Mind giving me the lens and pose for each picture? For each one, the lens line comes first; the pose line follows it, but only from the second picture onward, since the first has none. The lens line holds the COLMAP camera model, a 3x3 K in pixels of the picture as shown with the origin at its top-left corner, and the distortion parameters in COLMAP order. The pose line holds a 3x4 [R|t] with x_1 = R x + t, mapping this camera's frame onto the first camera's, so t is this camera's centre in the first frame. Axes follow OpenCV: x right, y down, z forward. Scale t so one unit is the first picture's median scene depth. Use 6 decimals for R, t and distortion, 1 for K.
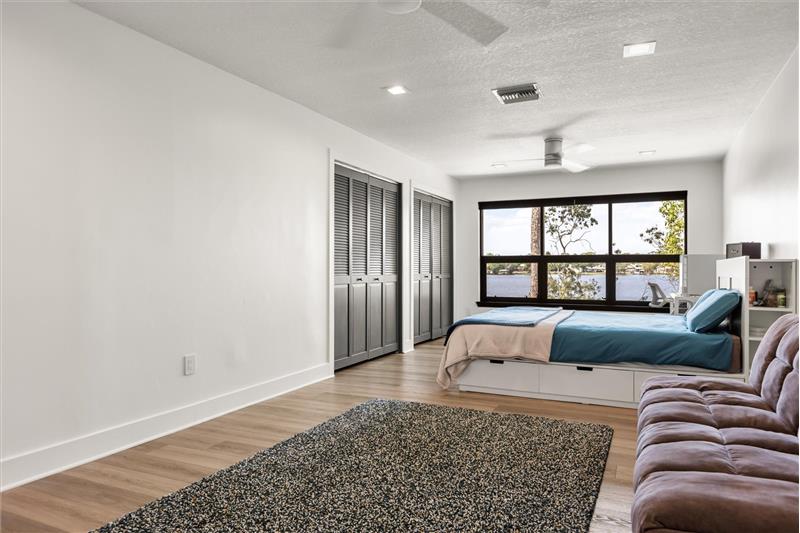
lens RADIAL K [[501.1, 0, 400.0], [0, 501.1, 266.5], [0, 0, 1]] dist [-0.004192, -0.000779]
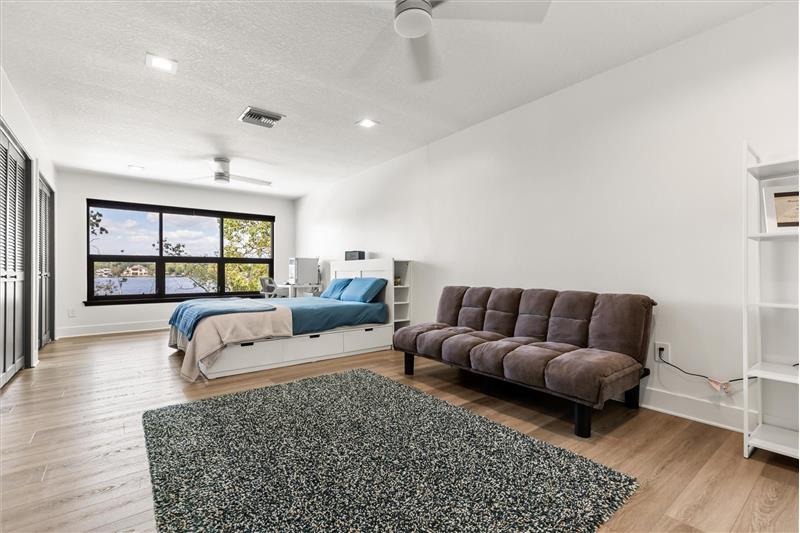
lens RADIAL K [[358.0, 0, 388.4], [0, 358.0, 269.4], [0, 0, 1]] dist [0.003415, 0.000467]
pose [[0.470185, 0.003799, 0.882560, -0.298280], [-0.001217, 0.999993, -0.003656, 0.016784], [-0.882567, 0.000645, 0.470186, 0.259974]]
